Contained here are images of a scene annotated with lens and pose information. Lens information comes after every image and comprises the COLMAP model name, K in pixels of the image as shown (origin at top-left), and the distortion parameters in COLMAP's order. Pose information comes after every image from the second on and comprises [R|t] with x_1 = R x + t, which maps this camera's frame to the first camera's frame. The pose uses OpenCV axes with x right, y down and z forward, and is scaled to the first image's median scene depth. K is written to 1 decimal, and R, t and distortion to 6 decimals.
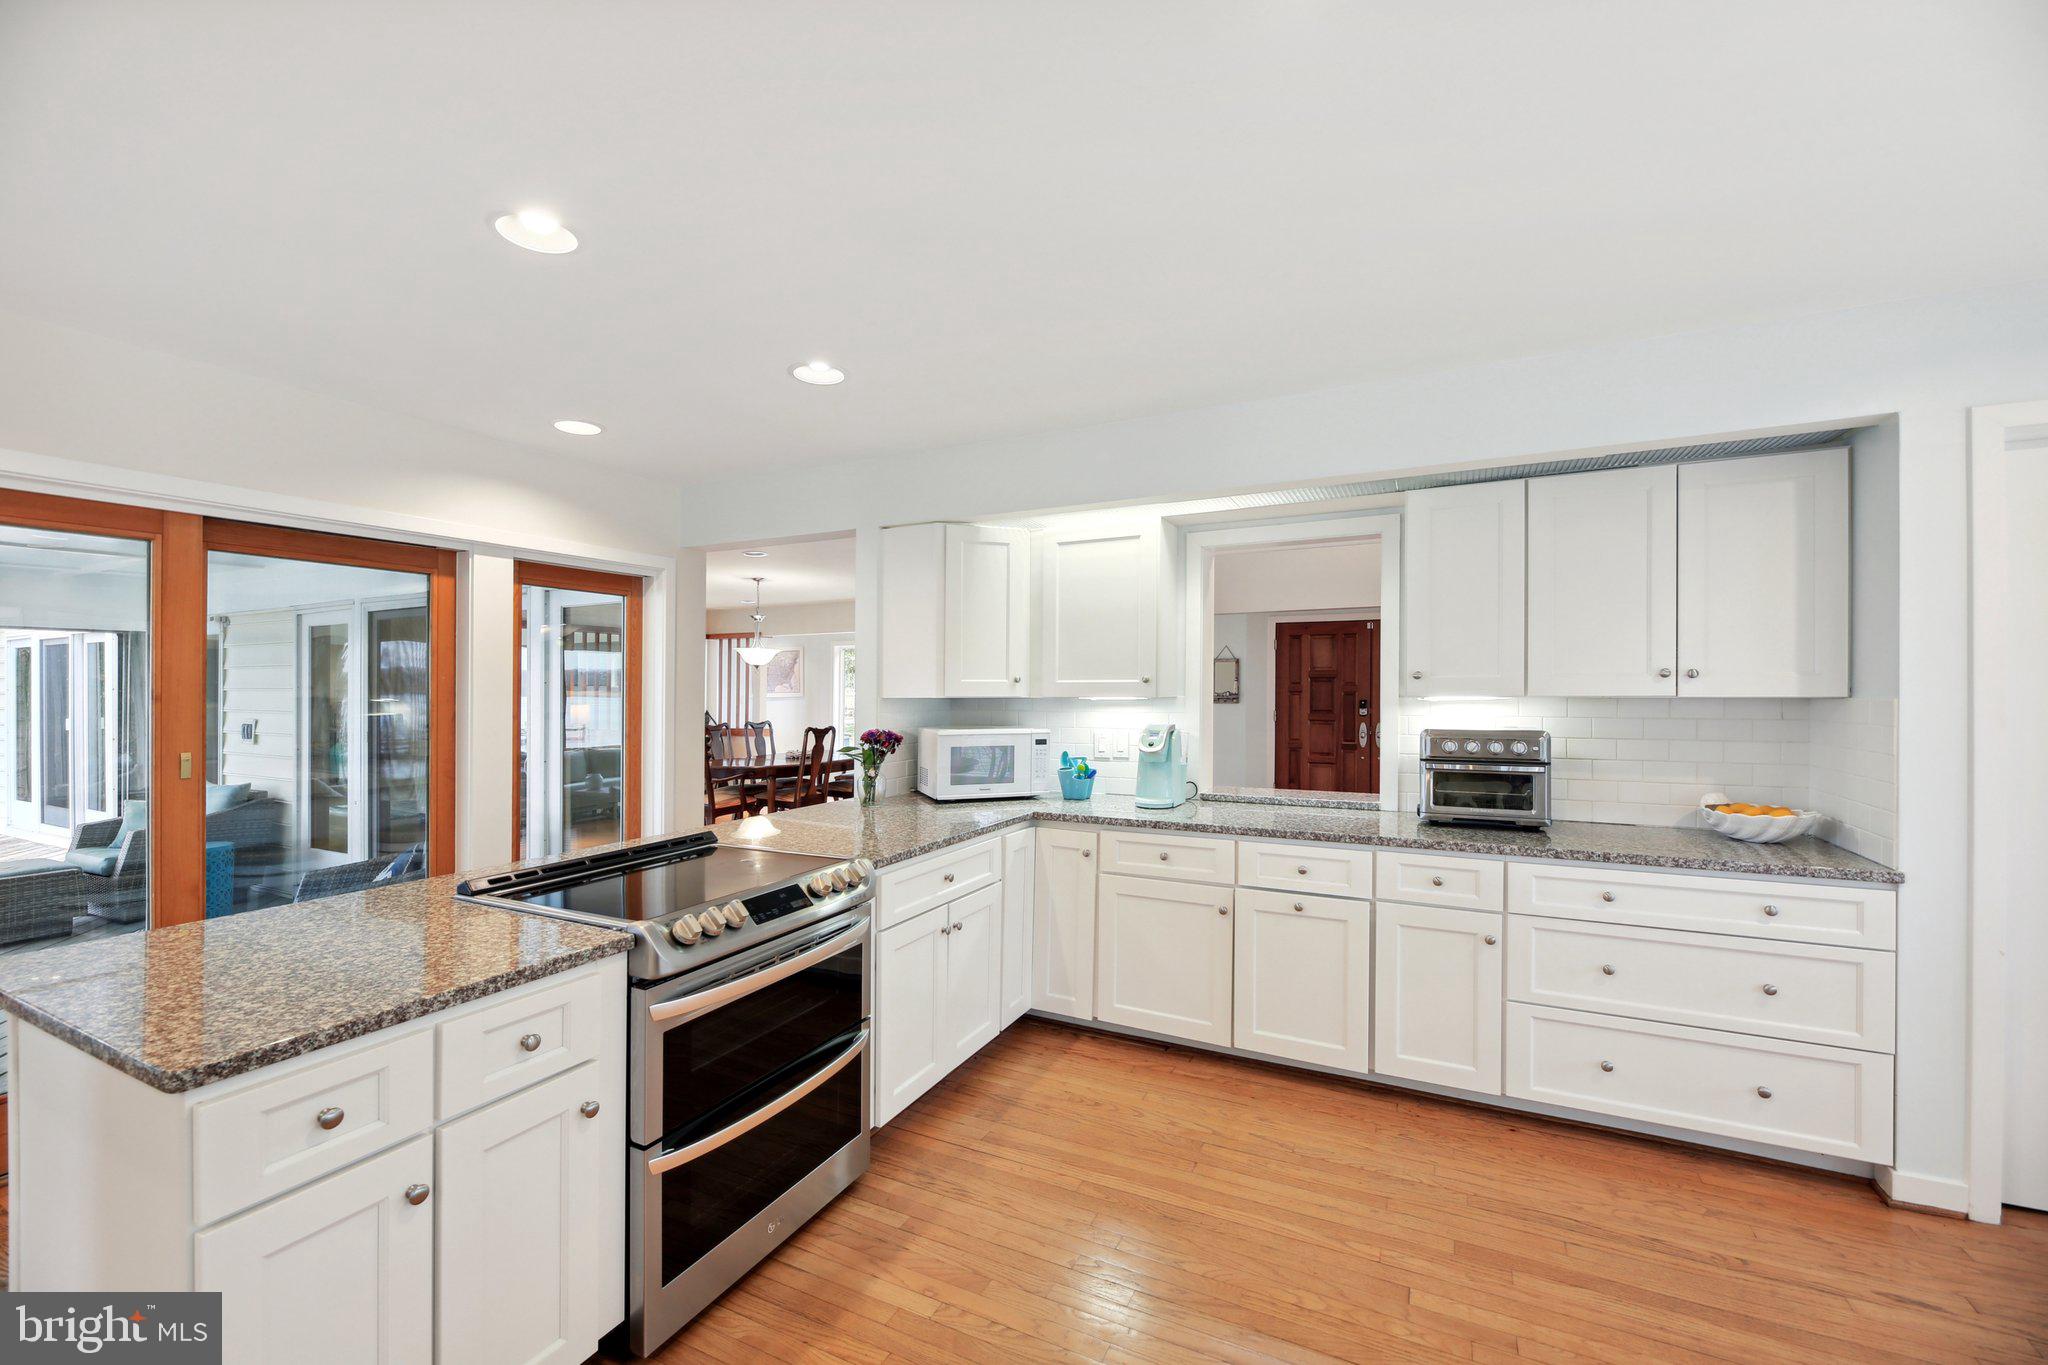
lens RADIAL K [[842.1, 0, 1020.1], [0, 842.1, 695.1], [0, 0, 1]] dist [-0.000666, -0.000309]
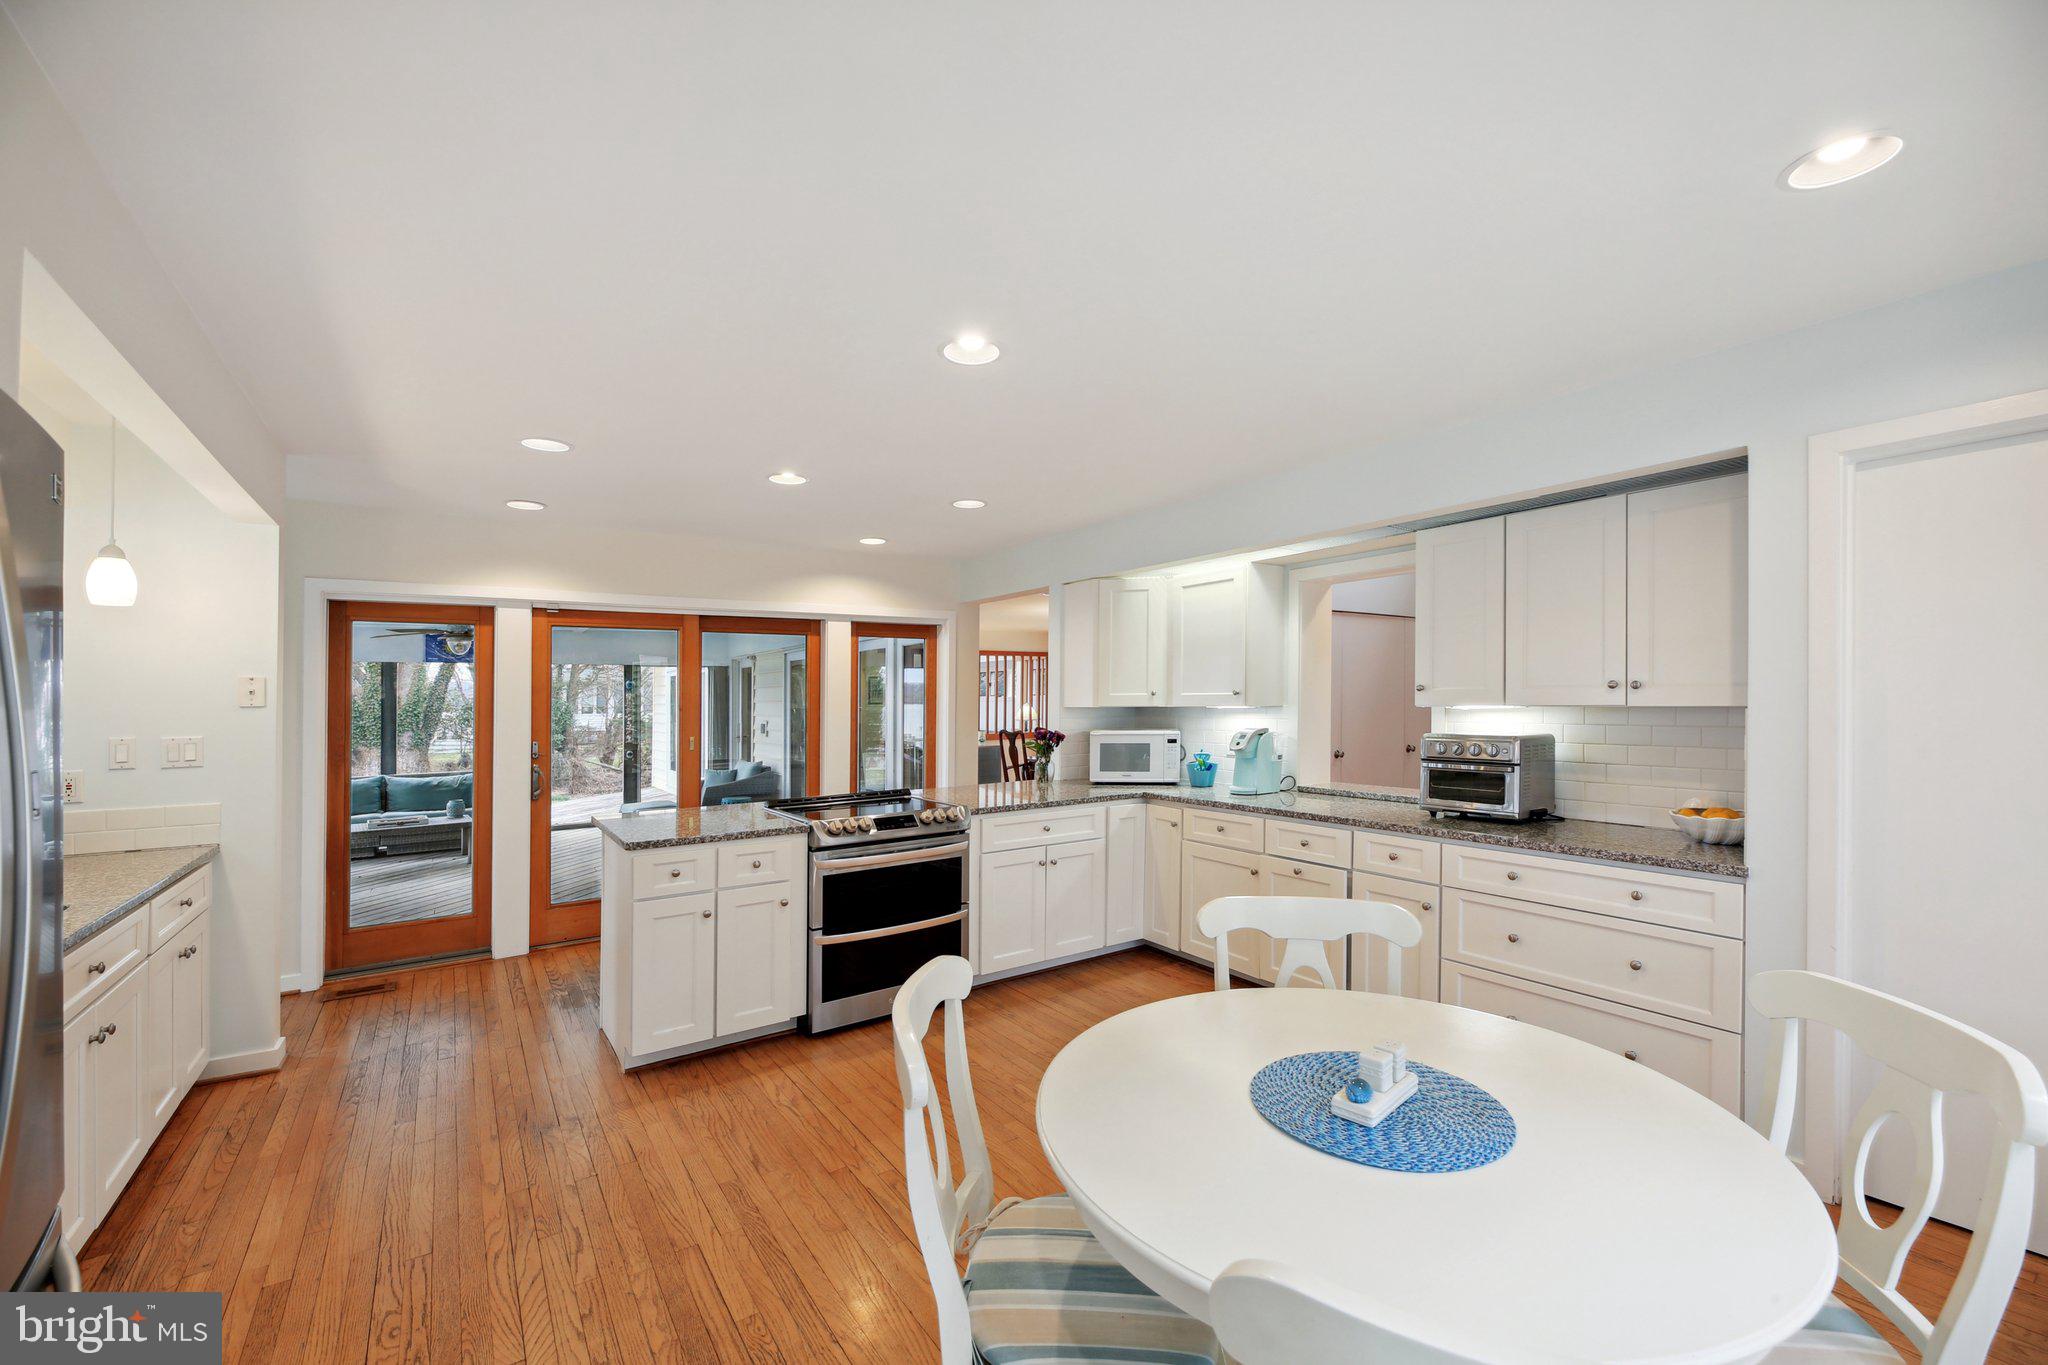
lens RADIAL K [[842.1, 0, 1020.1], [0, 842.1, 695.1], [0, 0, 1]] dist [-0.000666, -0.000309]
pose [[0.874270, -0.009011, -0.485356, 0.535019], [0.005389, 0.999946, -0.008857, -0.005865], [0.485409, 0.005127, 0.874272, -0.293608]]
